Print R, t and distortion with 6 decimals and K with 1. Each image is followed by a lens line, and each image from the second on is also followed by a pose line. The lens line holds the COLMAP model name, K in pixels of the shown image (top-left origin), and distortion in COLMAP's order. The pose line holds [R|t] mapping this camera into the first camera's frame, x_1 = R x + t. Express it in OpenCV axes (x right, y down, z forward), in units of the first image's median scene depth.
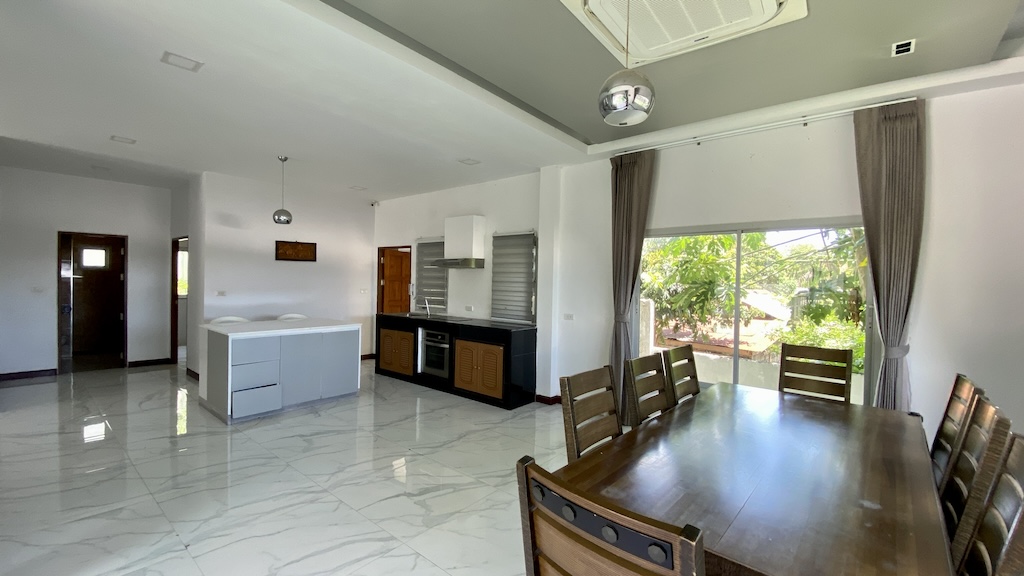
lens RADIAL K [[412.1, 0, 510.1], [0, 412.1, 285.8], [0, 0, 1]] dist [0.036049, -0.028394]
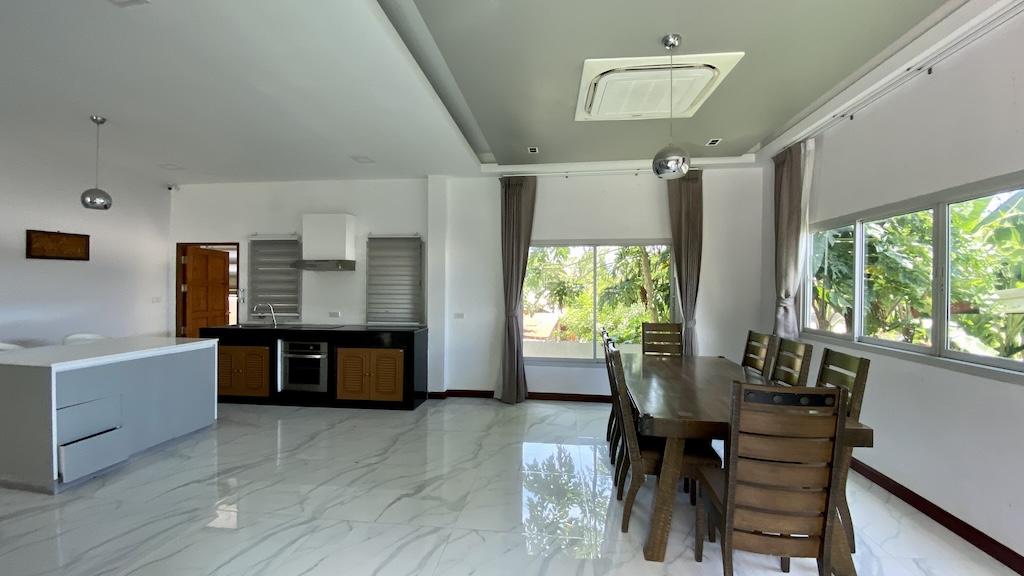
lens RADIAL K [[412.1, 0, 510.1], [0, 412.1, 285.8], [0, 0, 1]] dist [0.036049, -0.028394]
pose [[0.845098, -0.015605, 0.534384, -0.297683], [0.018973, 0.999820, -0.000809, -0.000534], [-0.534275, 0.010822, 0.845241, 0.004669]]
